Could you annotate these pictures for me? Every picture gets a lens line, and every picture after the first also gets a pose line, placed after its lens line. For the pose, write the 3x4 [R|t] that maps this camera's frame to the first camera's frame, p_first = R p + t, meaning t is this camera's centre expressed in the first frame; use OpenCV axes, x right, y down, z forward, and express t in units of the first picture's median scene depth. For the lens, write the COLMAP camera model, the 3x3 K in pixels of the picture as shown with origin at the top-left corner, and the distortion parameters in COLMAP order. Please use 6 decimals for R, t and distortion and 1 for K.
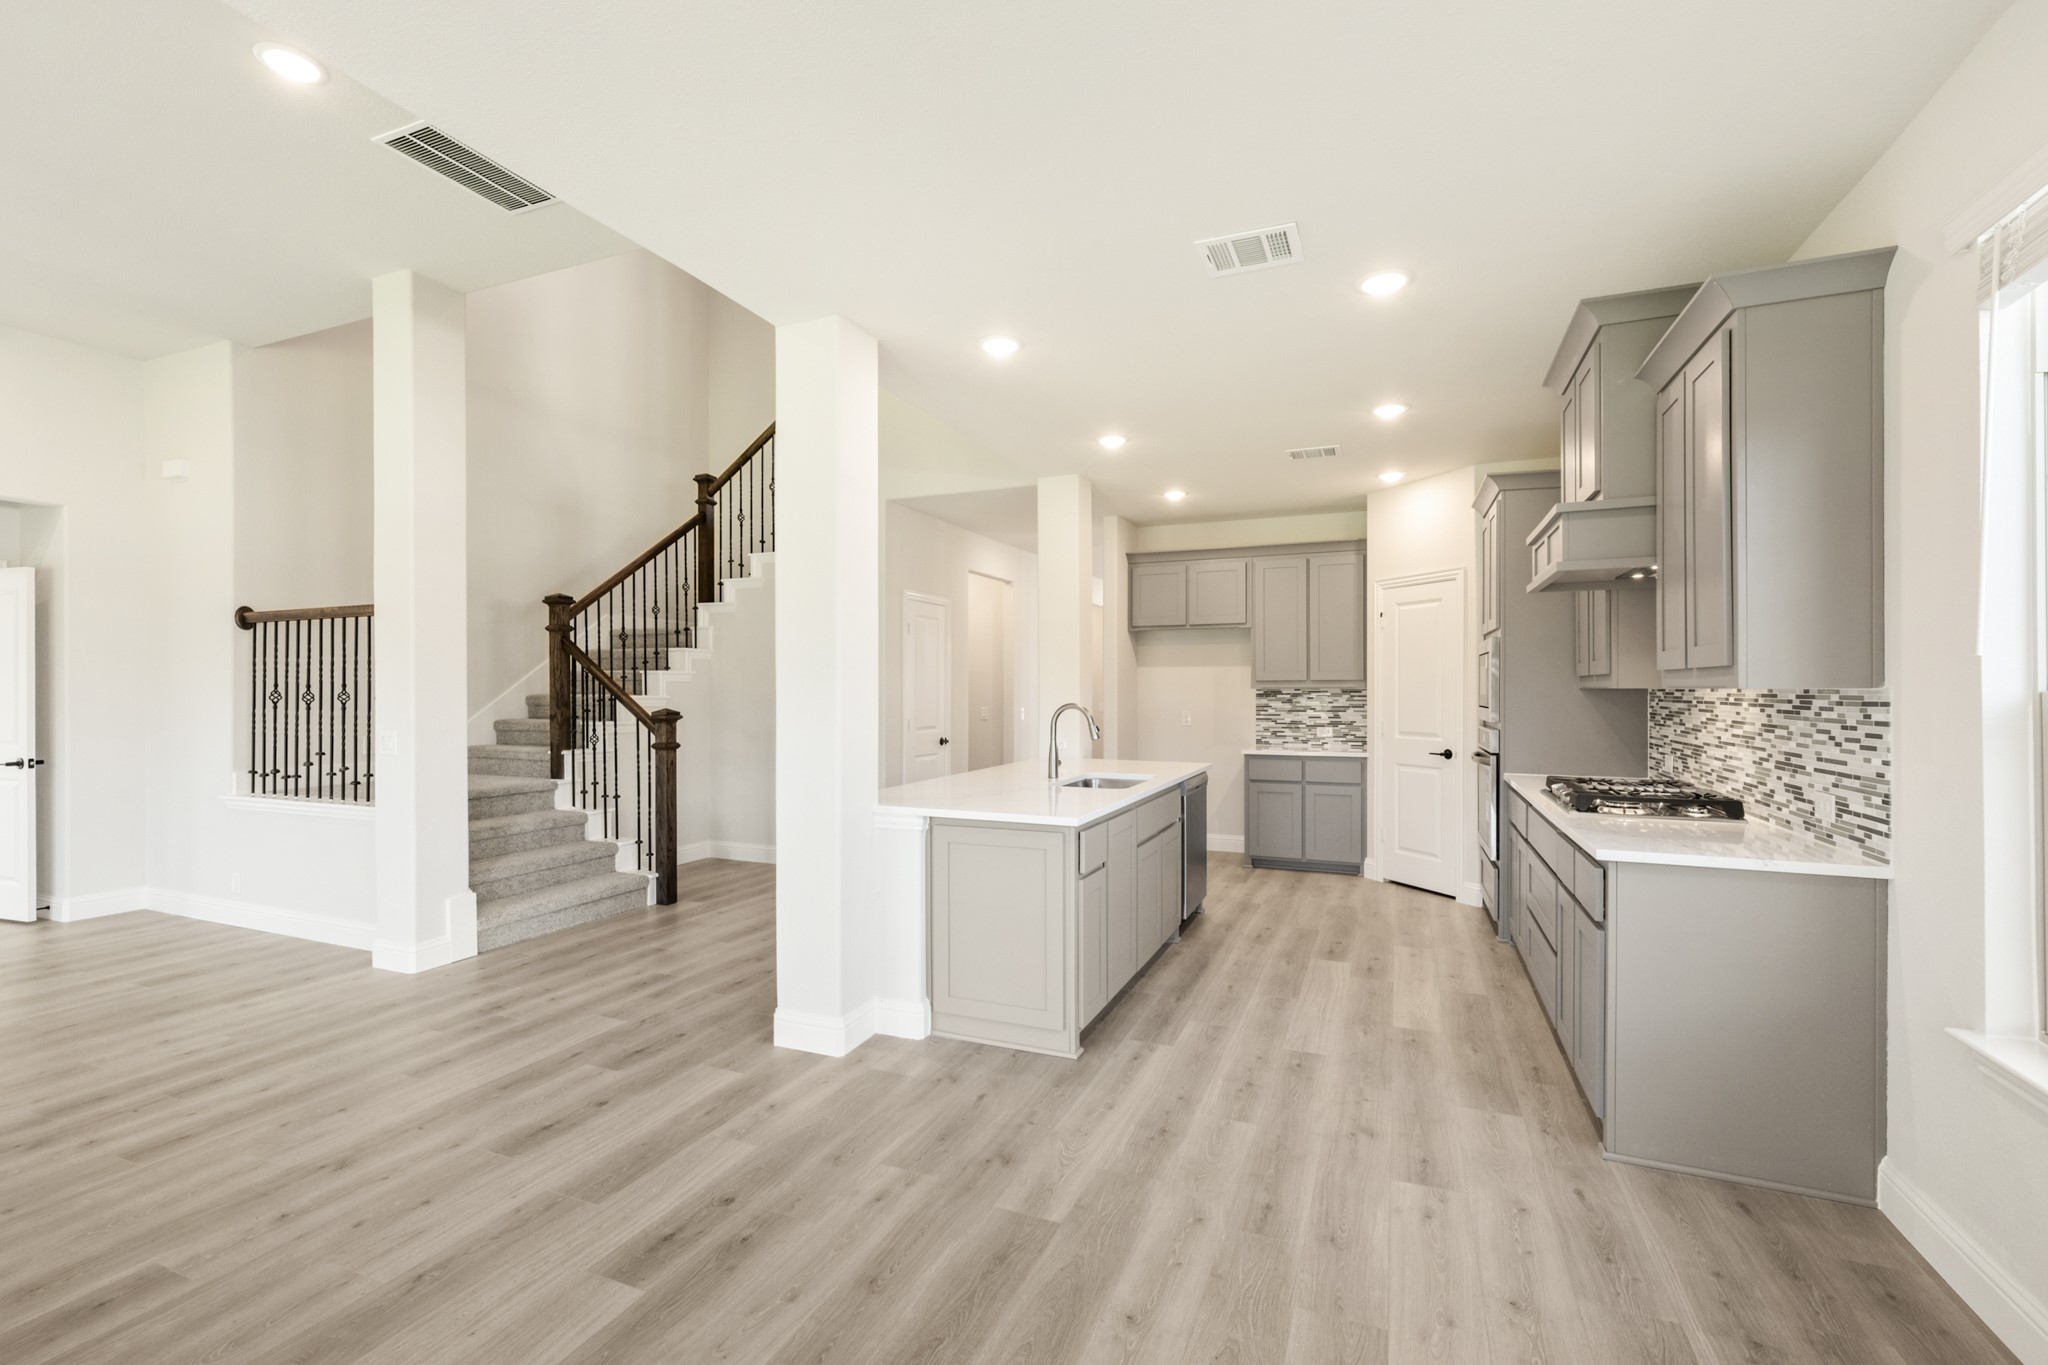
lens RADIAL K [[883.1, 0, 1018.8], [0, 883.1, 684.0], [0, 0, 1]] dist [0.002740, -0.000338]
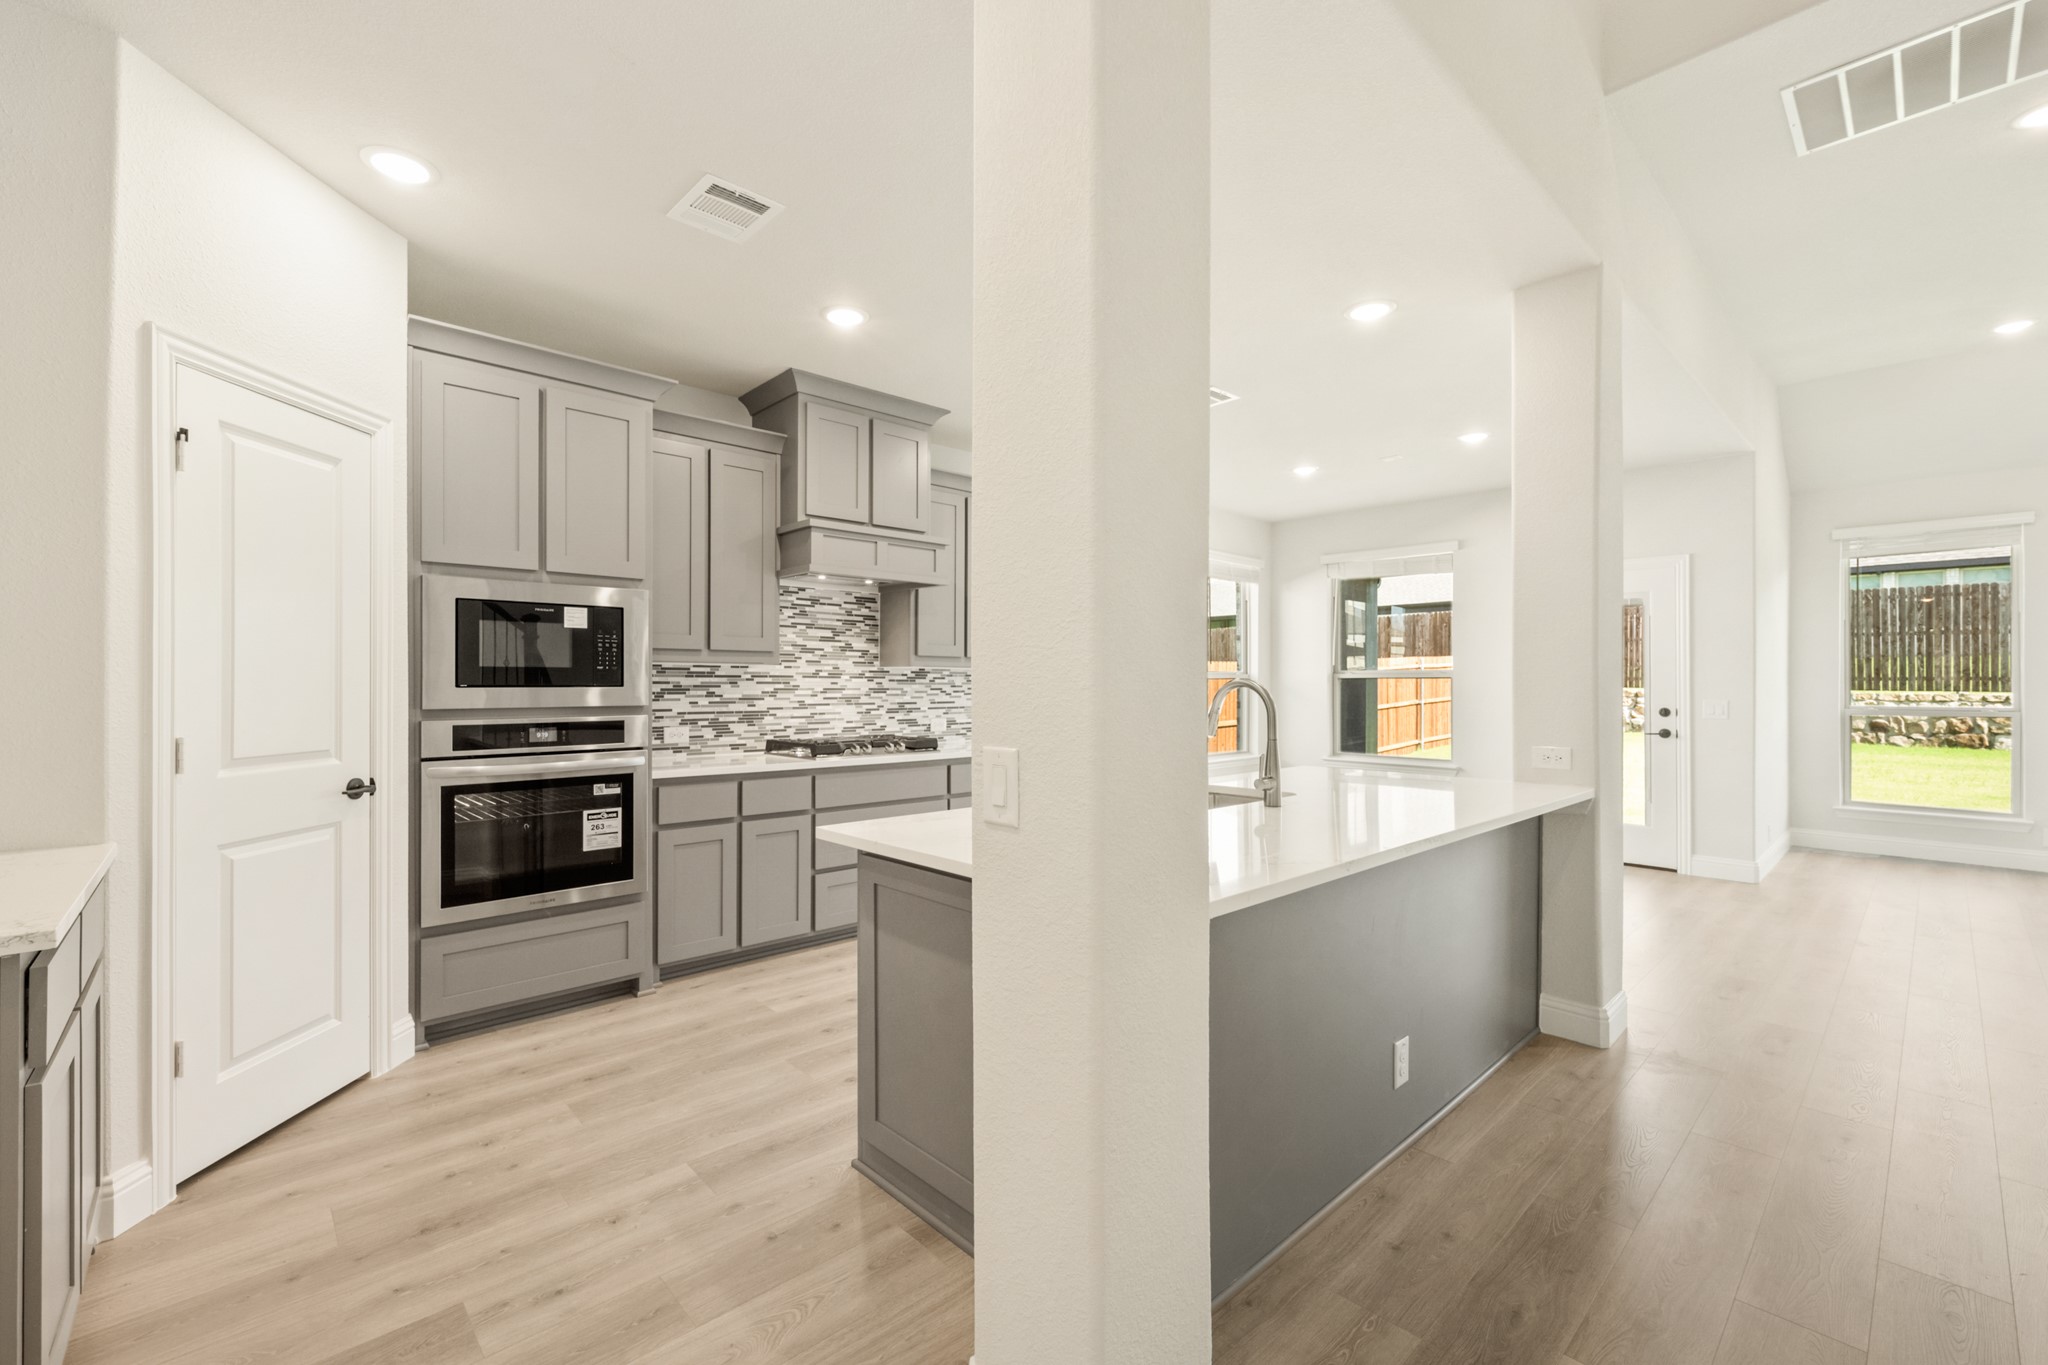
lens RADIAL K [[848.0, 0, 985.0], [0, 848.0, 681.4], [0, 0, 1]] dist [-0.000192, 0.000158]
pose [[-0.903009, -0.001419, 0.429620, -0.027871], [-0.004775, 0.999966, -0.006734, 0.025536], [-0.429596, -0.008133, -0.902985, 1.451856]]
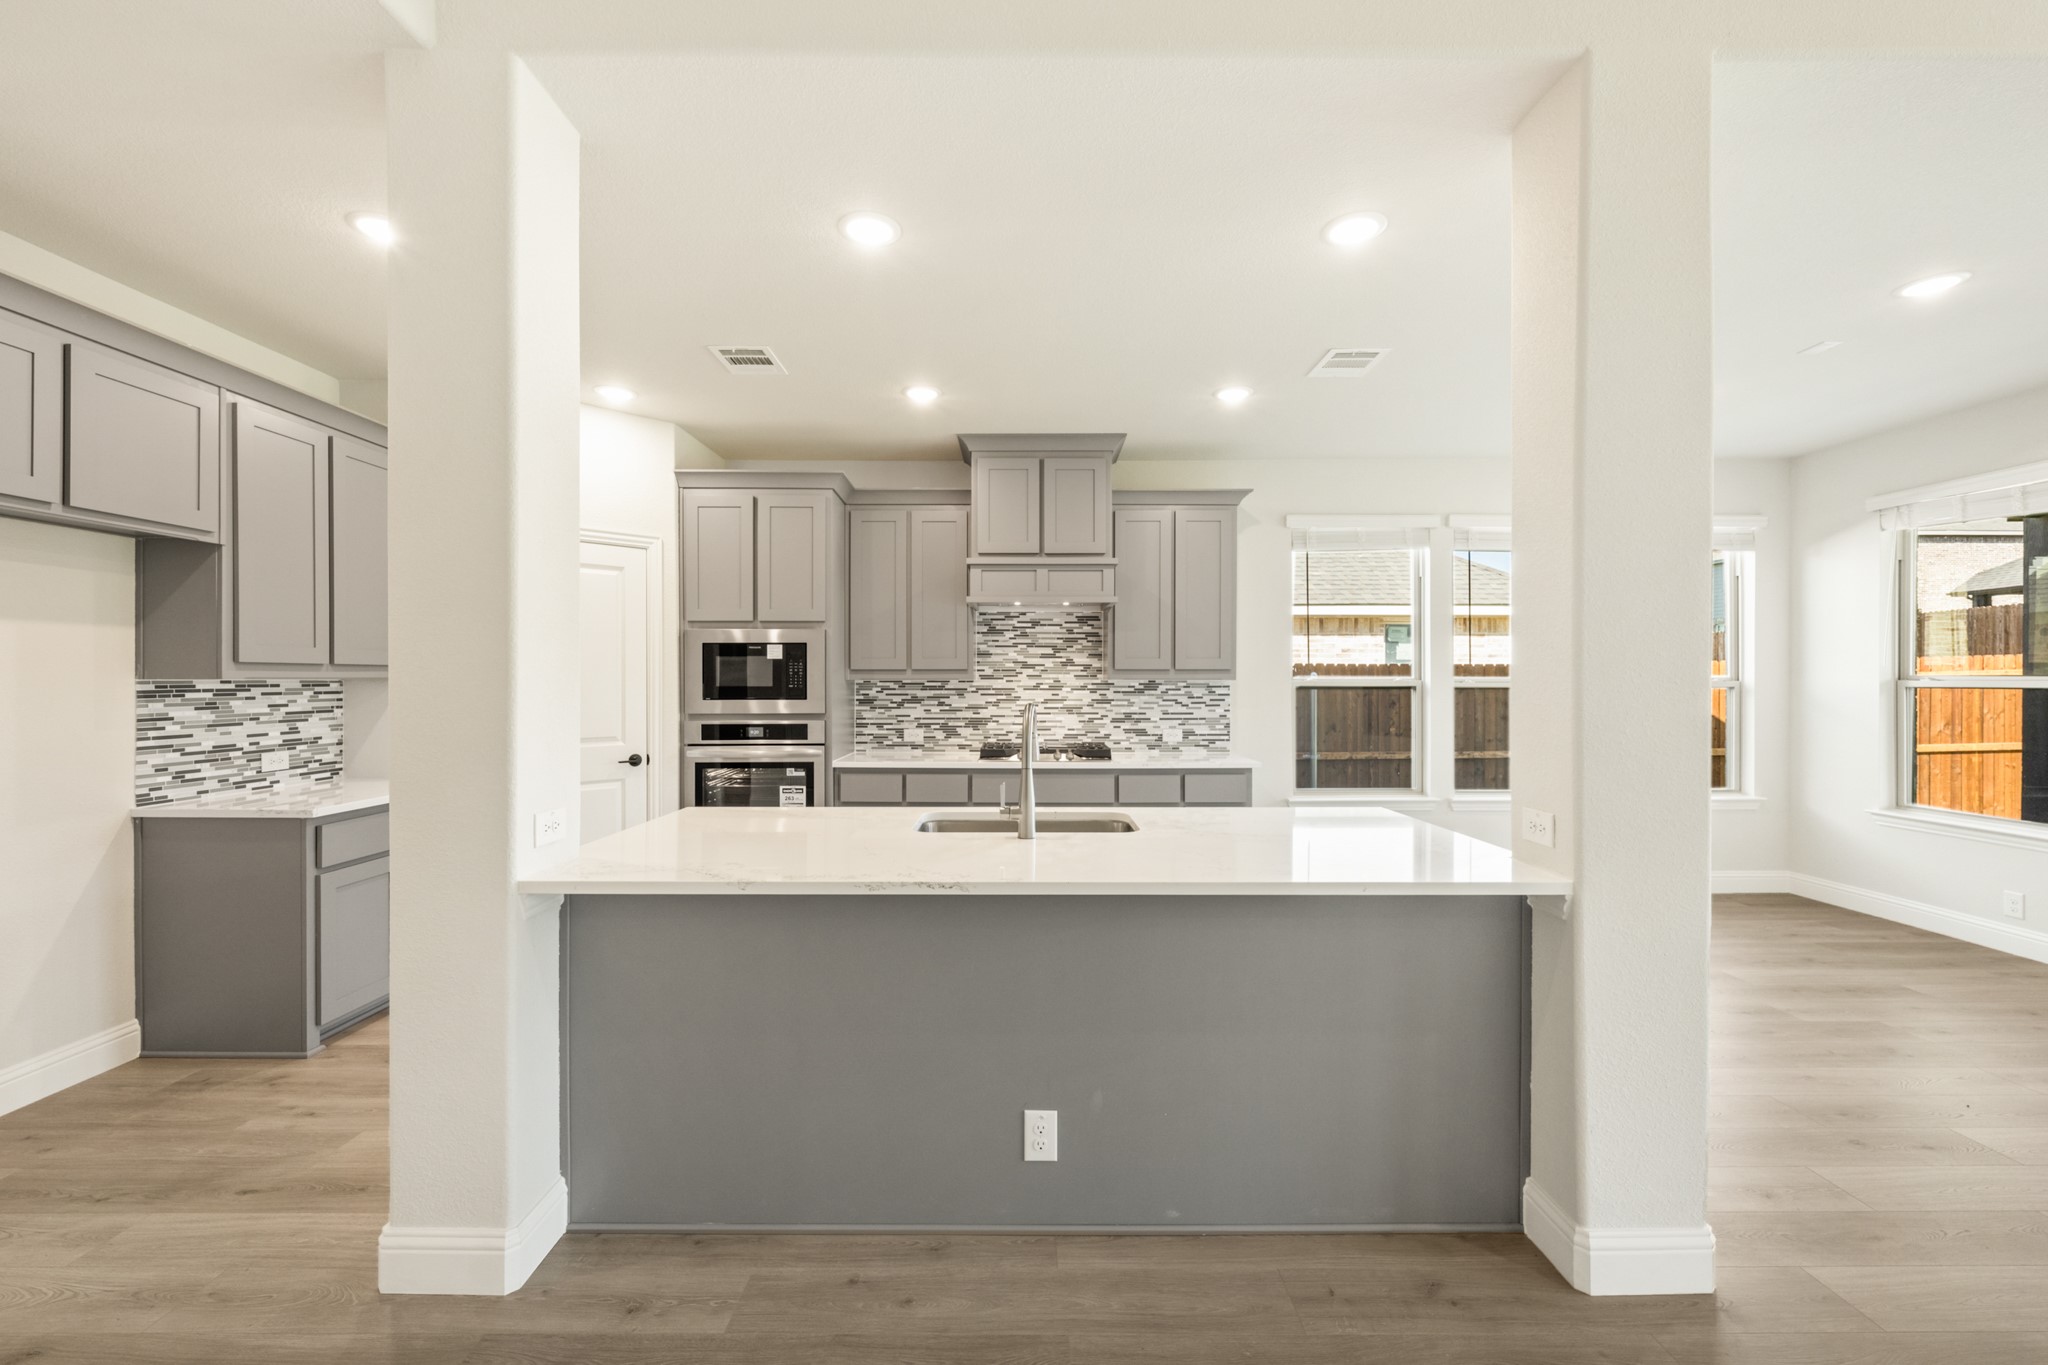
lens RADIAL K [[810.0, 0, 1026.2], [0, 810.0, 687.4], [0, 0, 1]] dist [-0.000356, -0.000013]
pose [[-0.391345, -0.007430, 0.920214, -0.395771], [-0.004959, 0.999970, 0.005965, 0.006678], [-0.920231, -0.002229, -0.391370, 1.097327]]
